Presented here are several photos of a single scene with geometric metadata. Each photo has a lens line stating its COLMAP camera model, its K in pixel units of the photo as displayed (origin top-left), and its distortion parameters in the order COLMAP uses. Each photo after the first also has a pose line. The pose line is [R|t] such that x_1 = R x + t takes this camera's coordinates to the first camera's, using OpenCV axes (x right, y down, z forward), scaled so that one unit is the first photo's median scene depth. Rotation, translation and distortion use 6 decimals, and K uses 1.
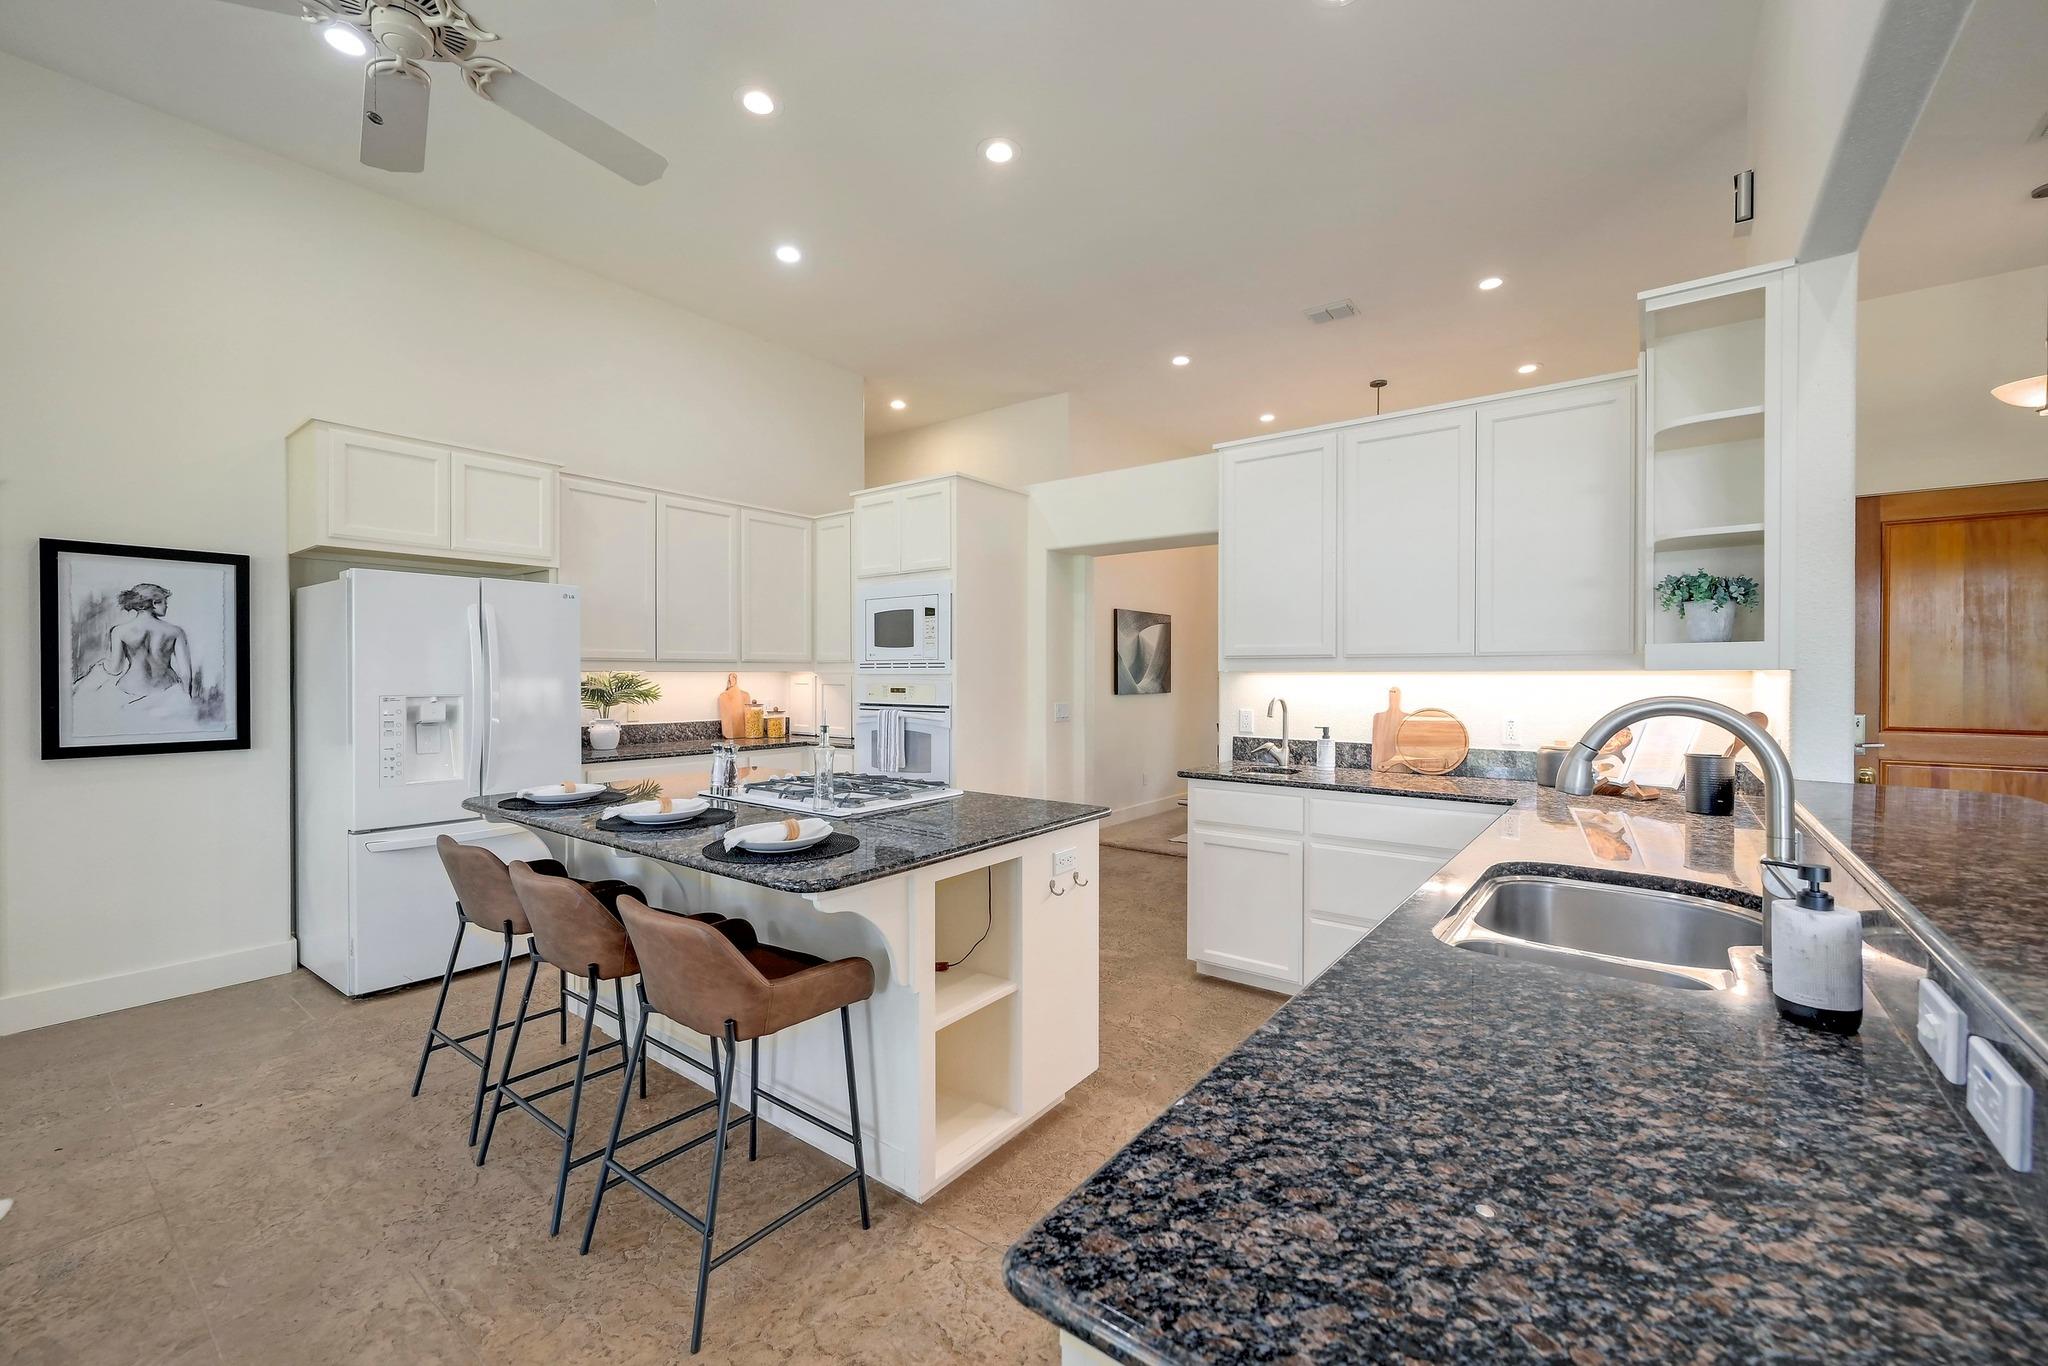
lens RADIAL K [[824.7, 0, 1024.2], [0, 824.7, 681.0], [0, 0, 1]] dist [0.001620, 0.000508]
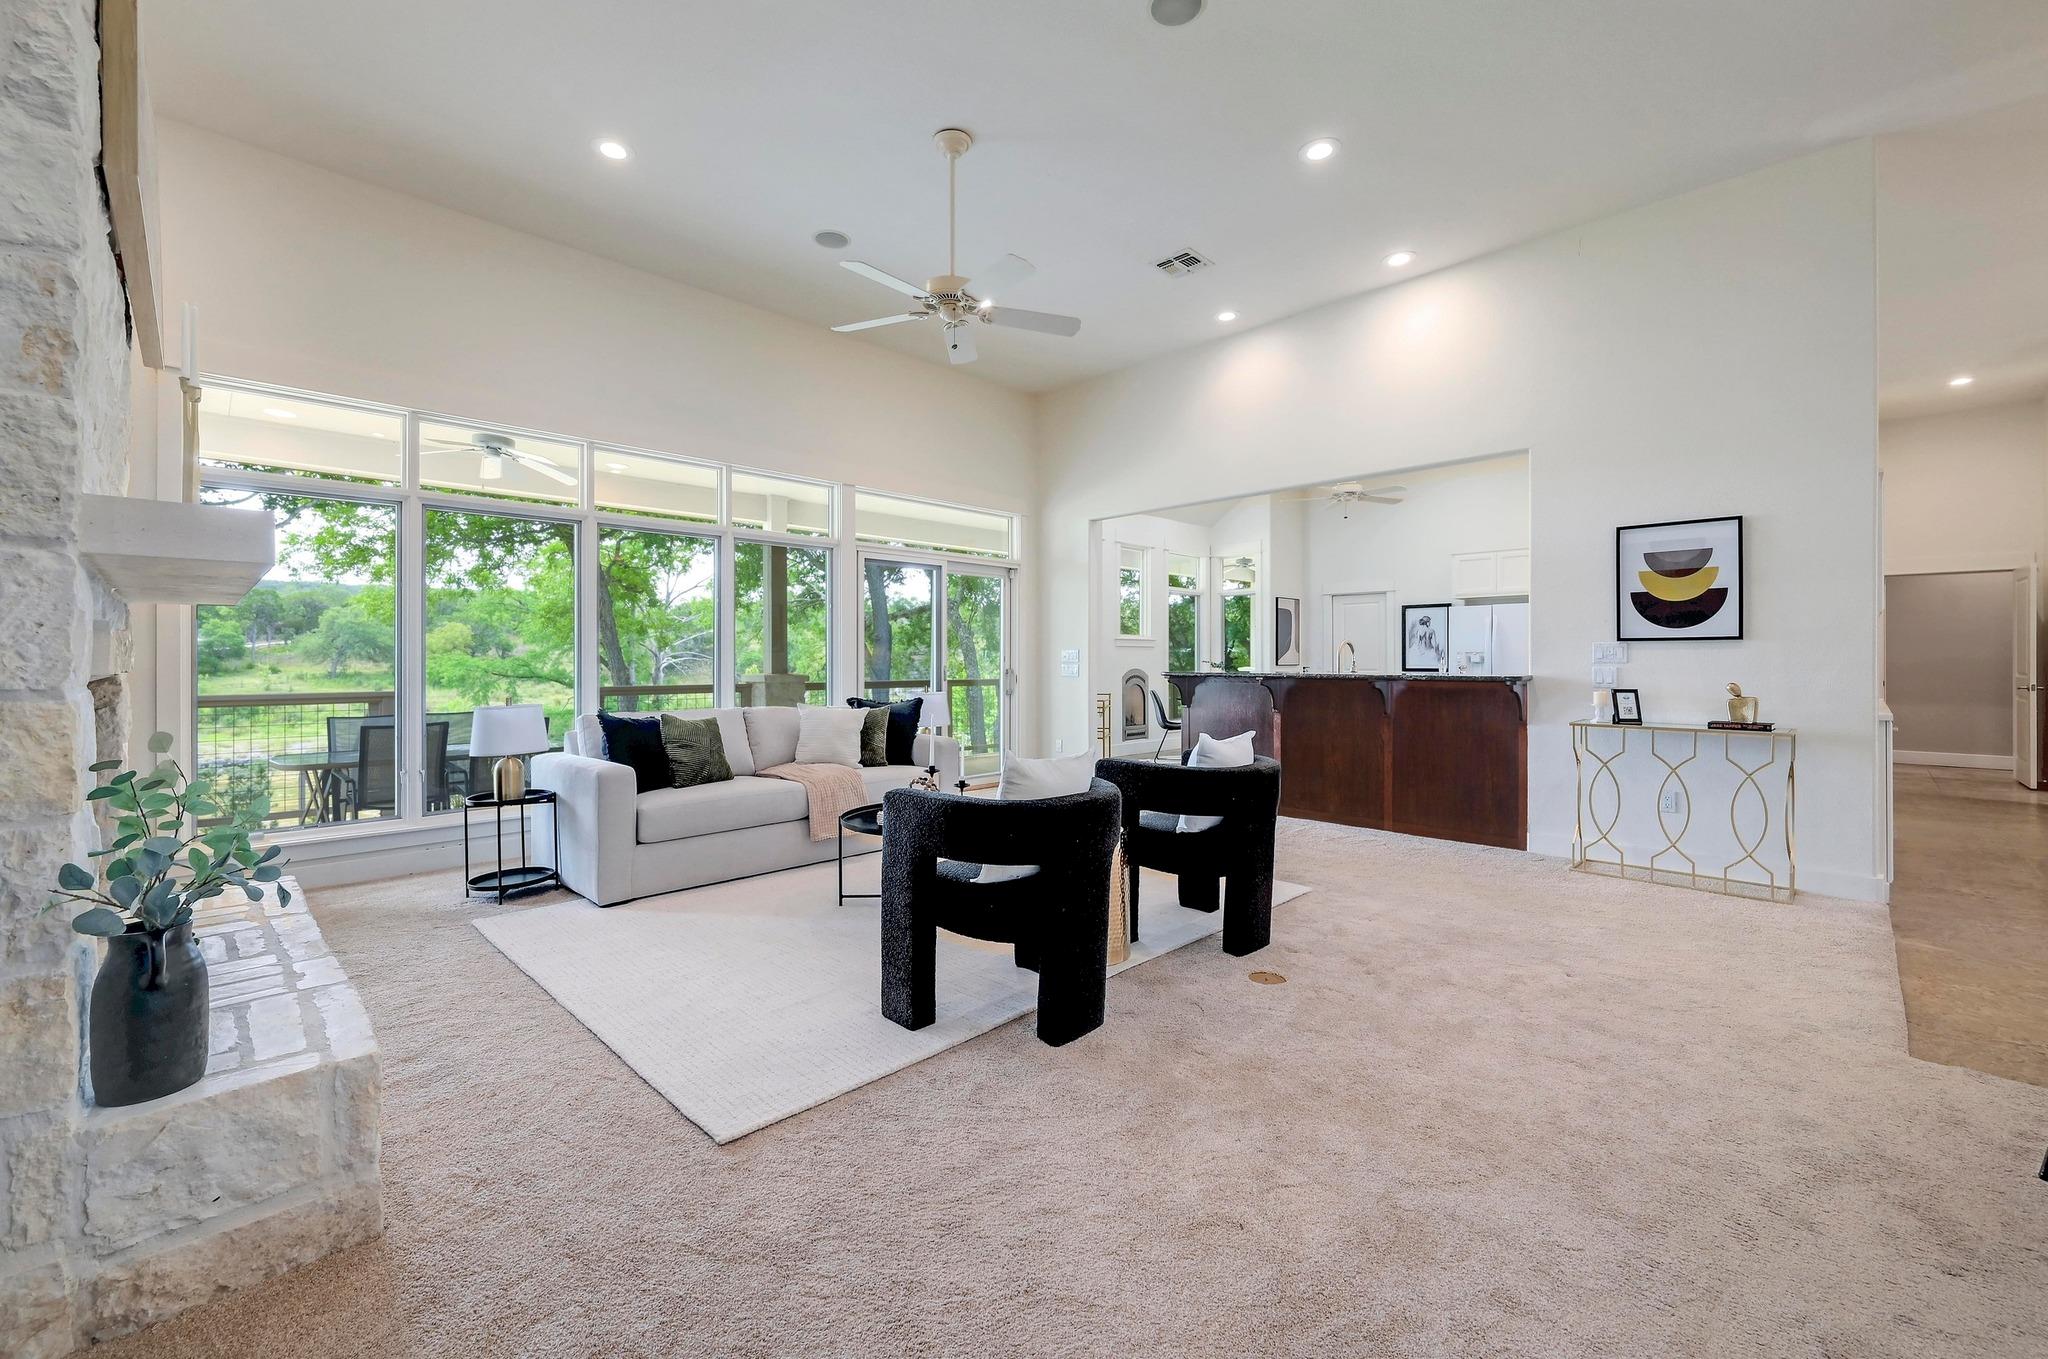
lens RADIAL K [[826.0, 0, 1022.1], [0, 826.0, 664.2], [0, 0, 1]] dist [0.001433, 0.000889]
pose [[-0.127133, 0.003809, -0.991878, 2.193492], [-0.005891, 0.999972, 0.004595, 0.056346], [0.991868, 0.006427, -0.127107, -0.093678]]
